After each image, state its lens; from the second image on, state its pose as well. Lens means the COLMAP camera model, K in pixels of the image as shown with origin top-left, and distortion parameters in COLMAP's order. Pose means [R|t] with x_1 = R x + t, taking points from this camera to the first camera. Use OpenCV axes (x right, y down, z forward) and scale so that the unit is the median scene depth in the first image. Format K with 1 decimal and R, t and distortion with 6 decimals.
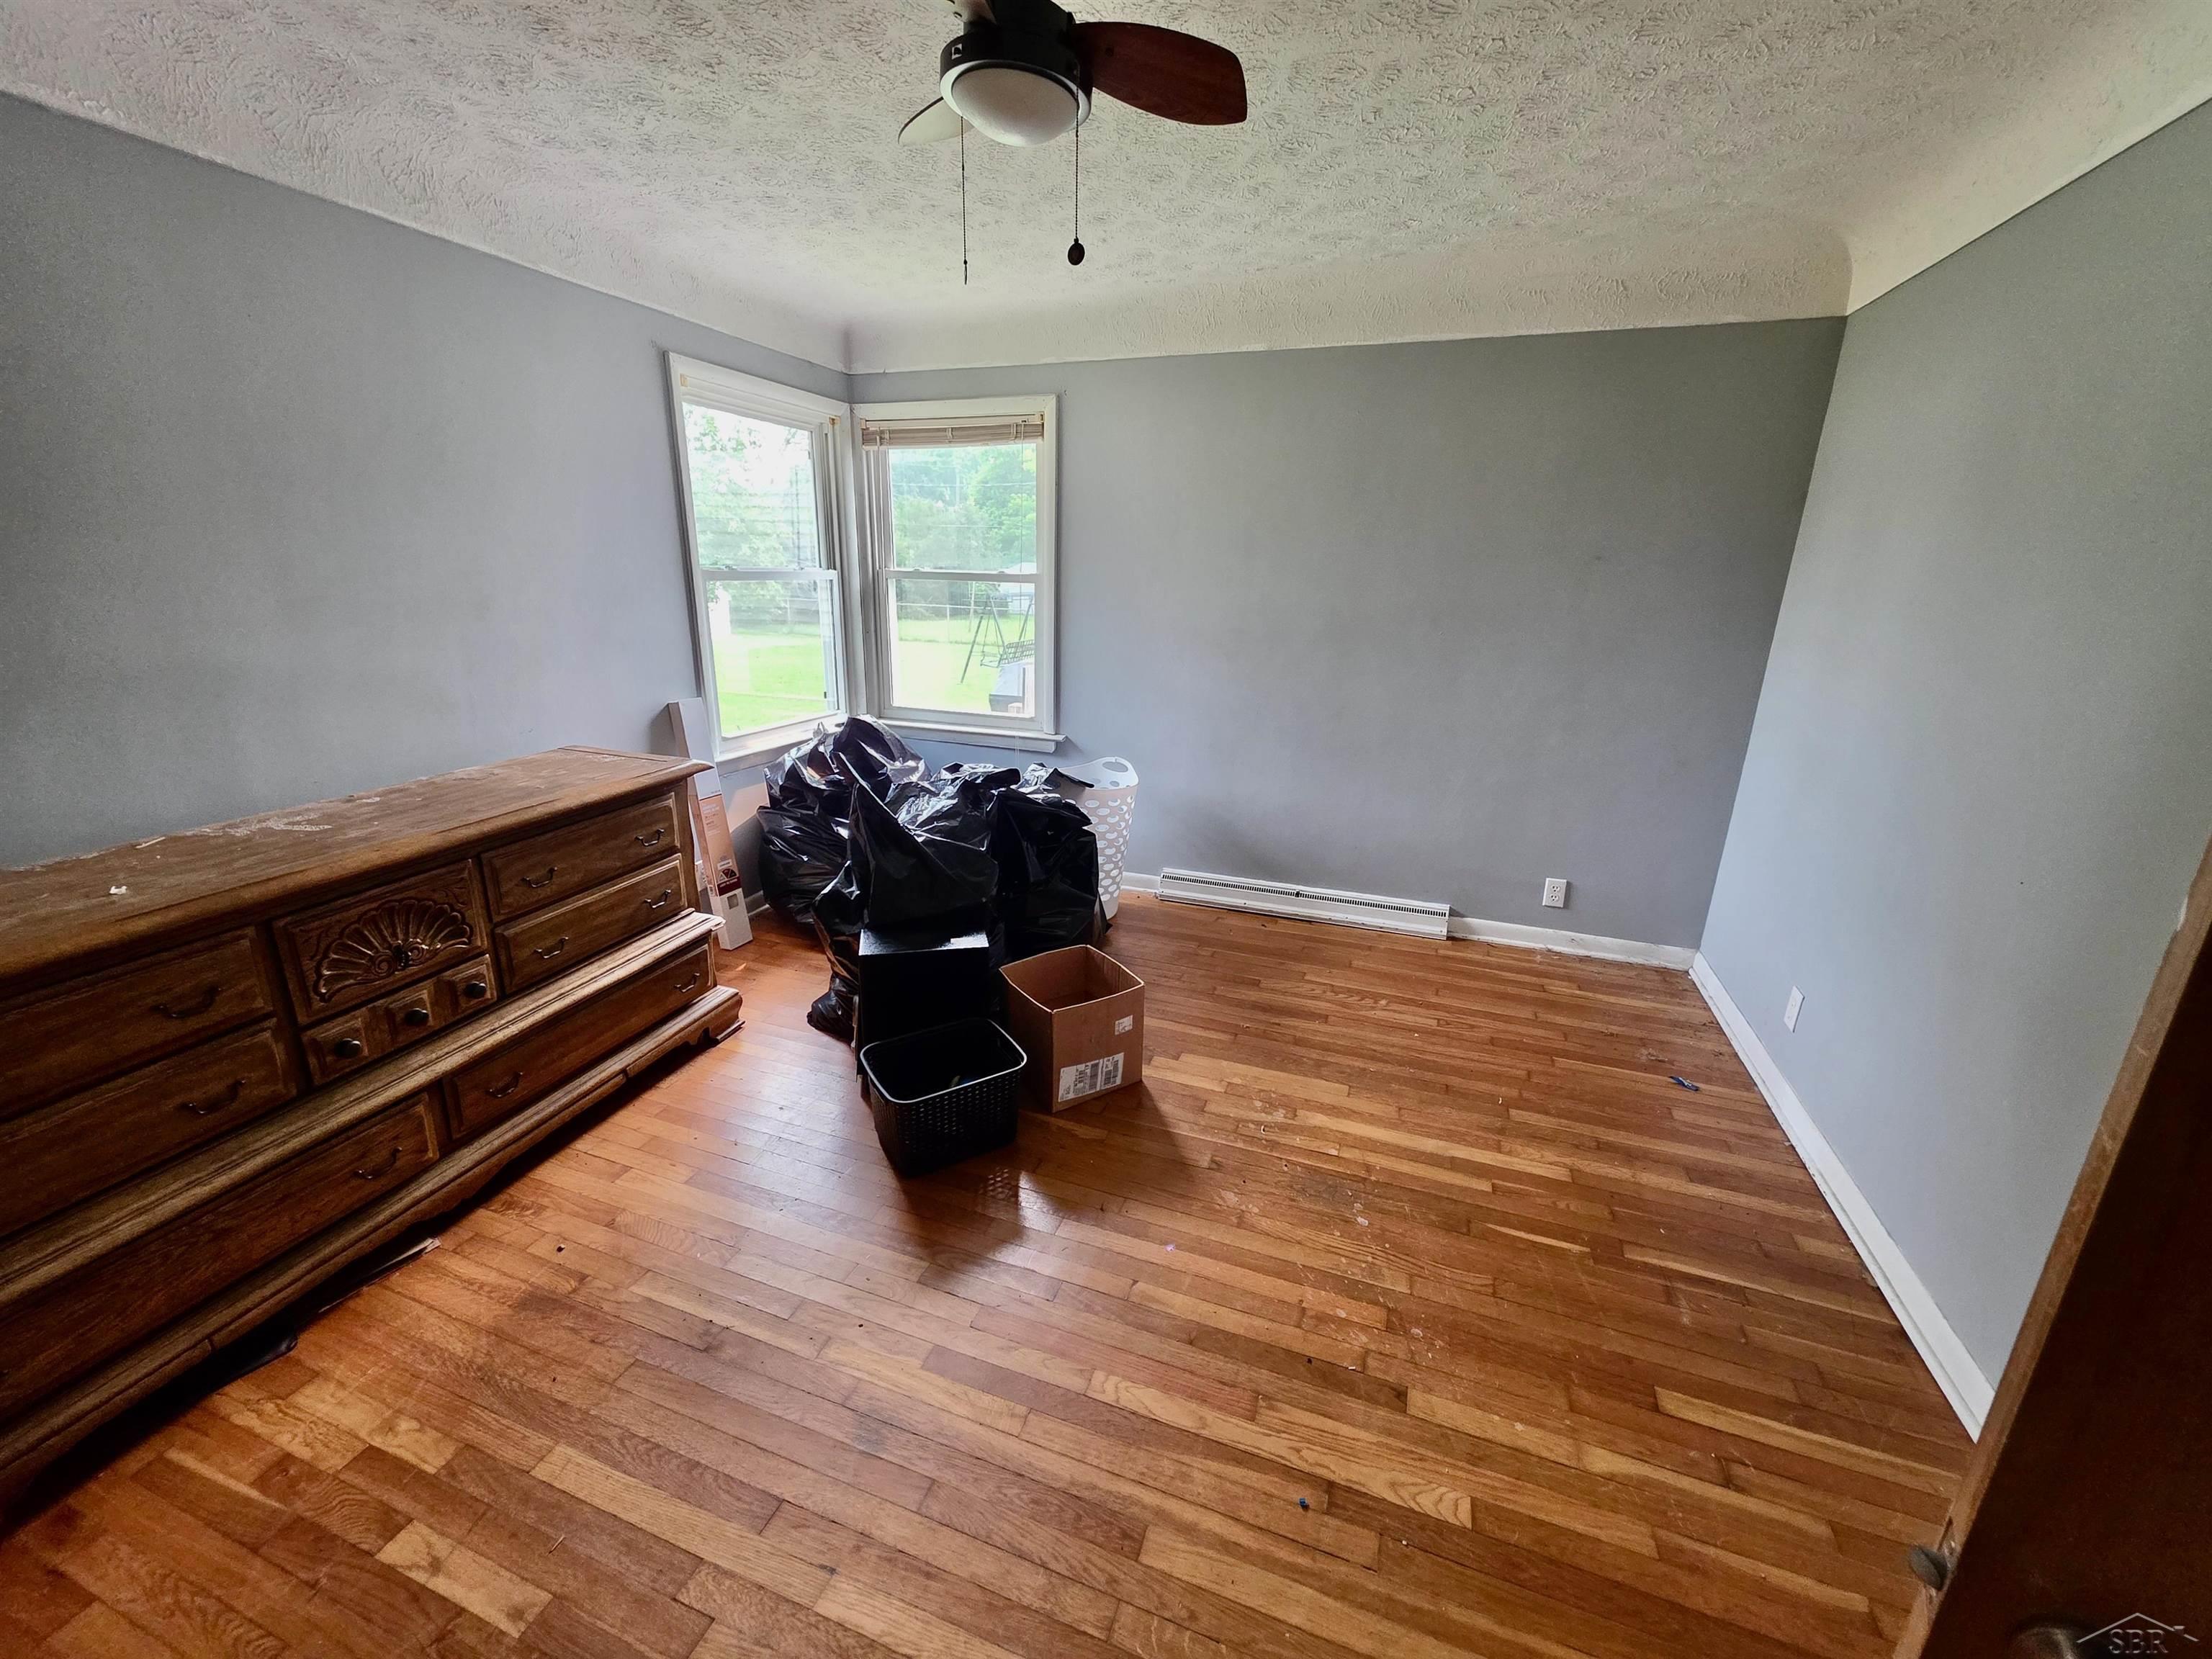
lens RADIAL K [[882.7, 0, 1111.5], [0, 882.7, 829.3], [0, 0, 1]] dist [0.001027, -0.000009]
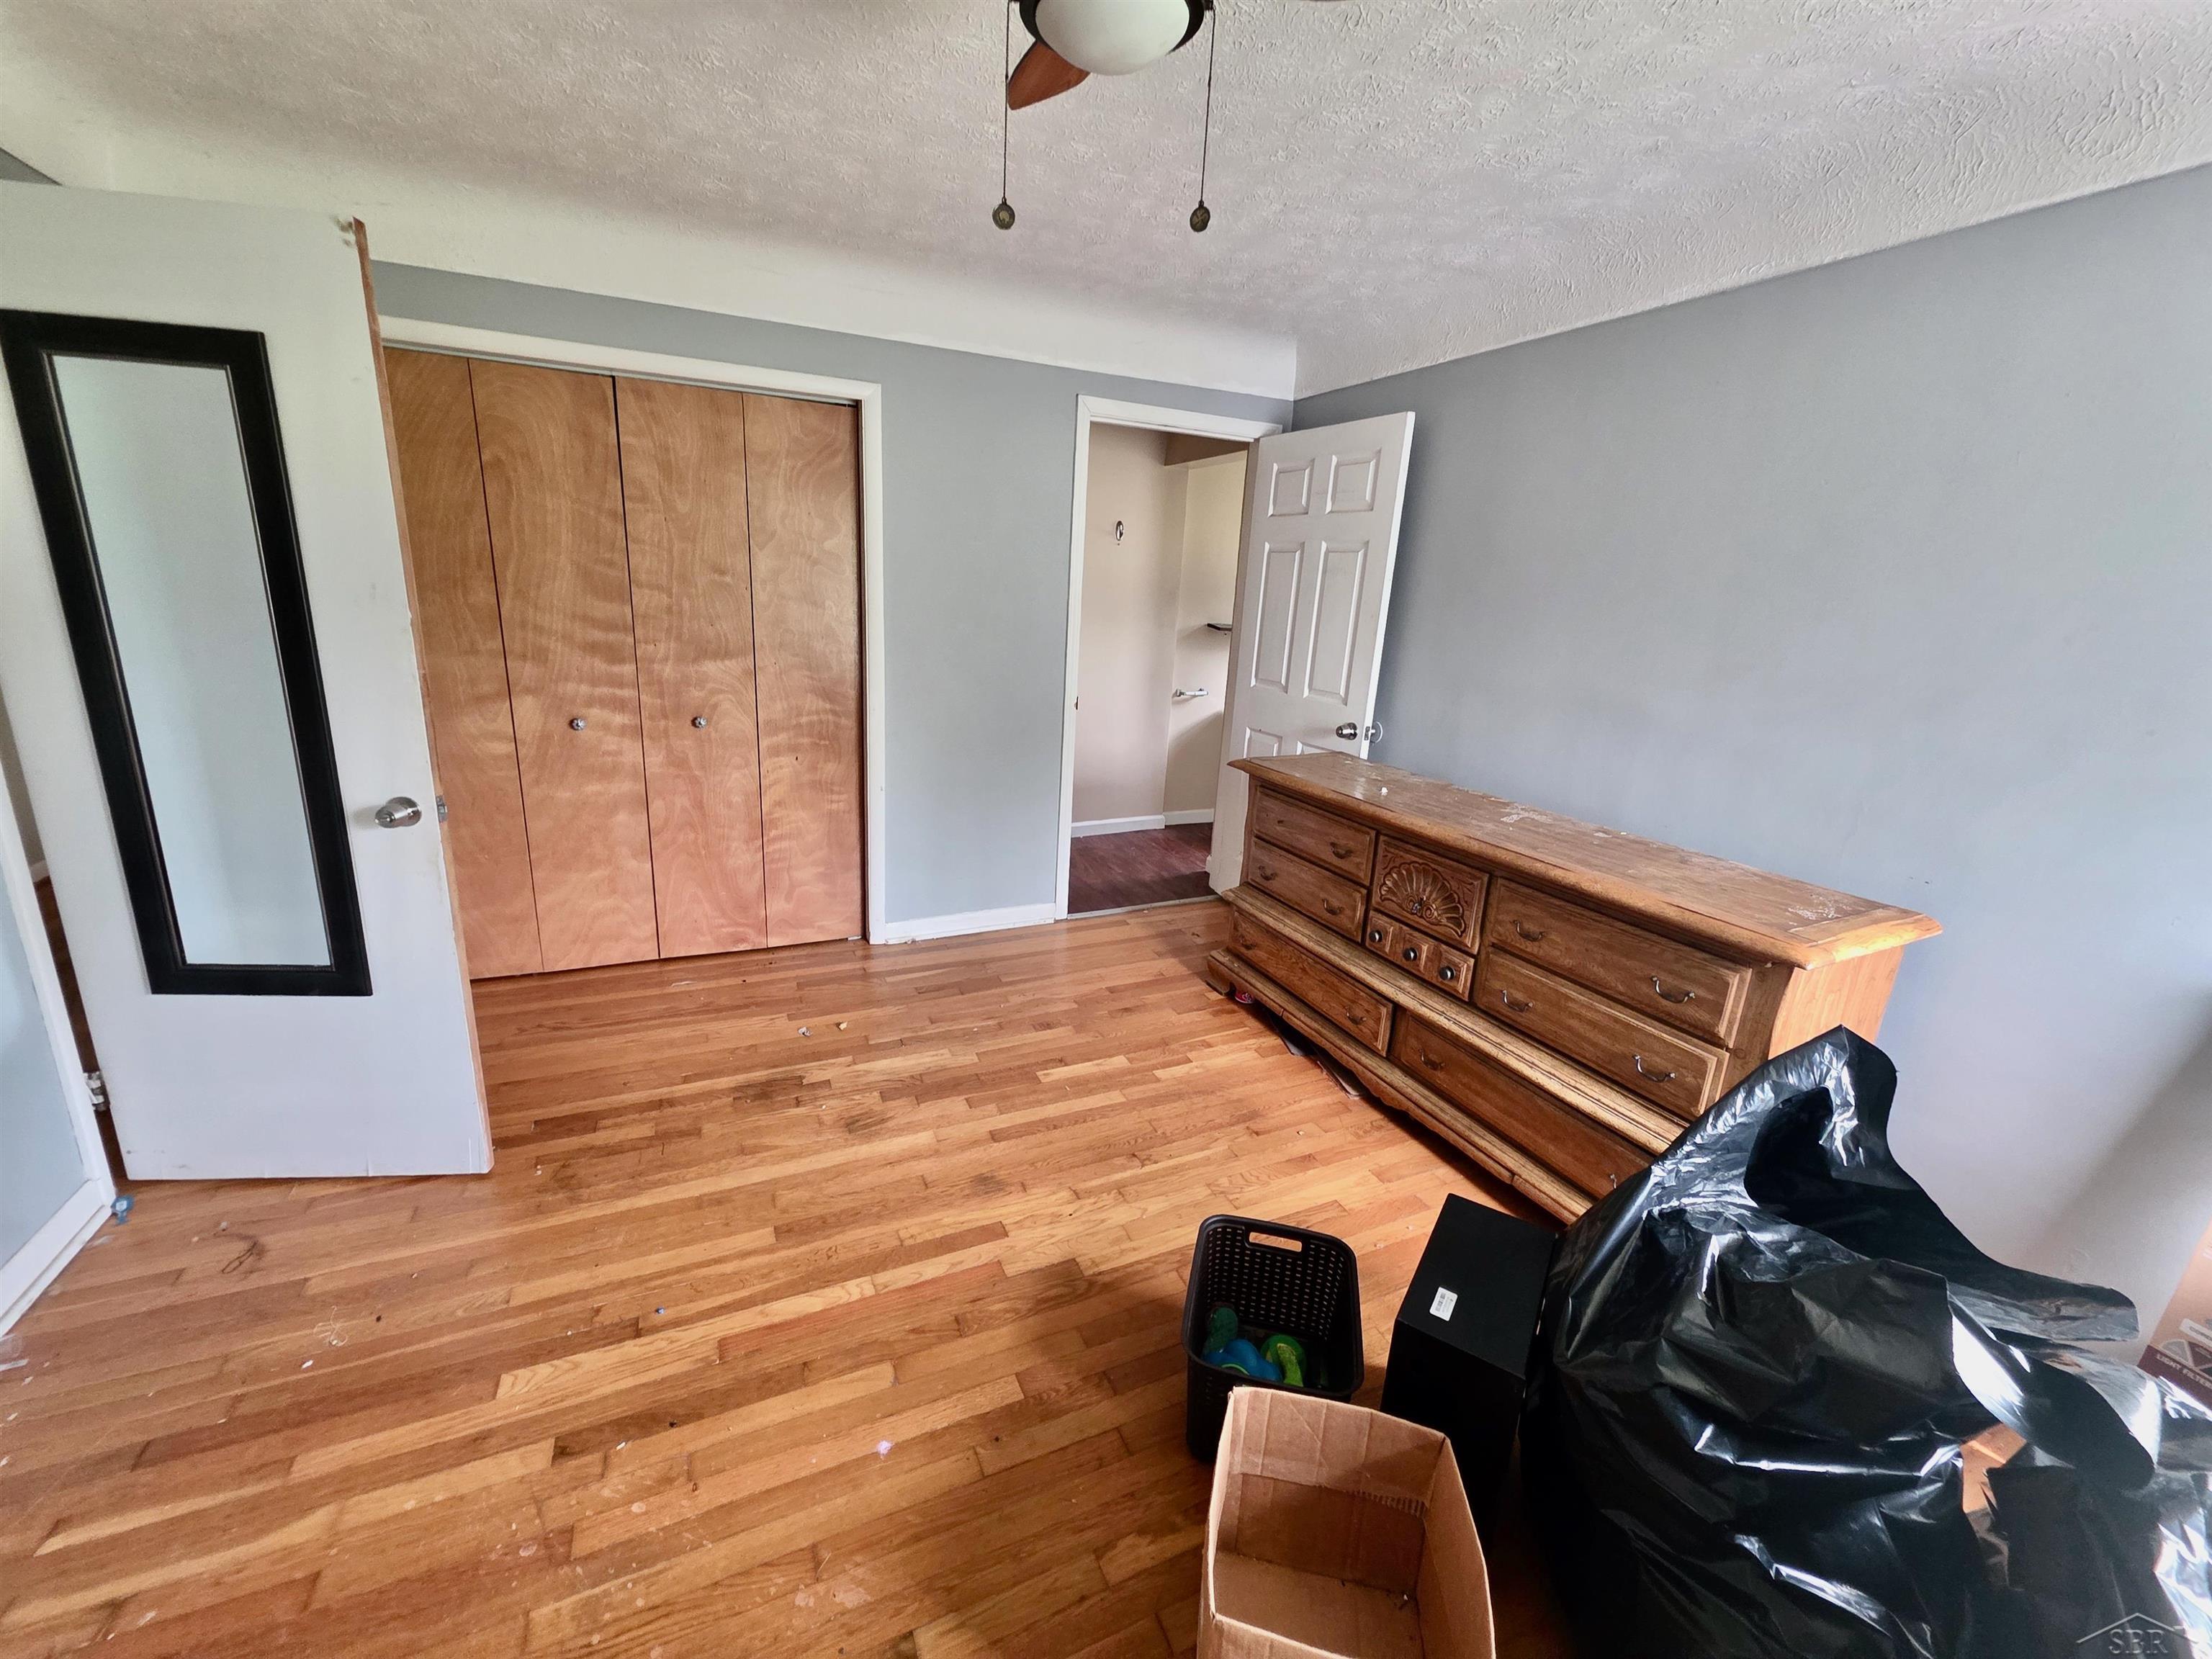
lens RADIAL K [[882.7, 0, 1107.5], [0, 882.7, 829.6], [0, 0, 1]] dist [0.001027, -0.000009]
pose [[-0.717455, 0.127950, -0.684754, 0.421796], [-0.268103, 0.856550, 0.440957, -0.415836], [0.642946, 0.499951, -0.580232, 1.424254]]
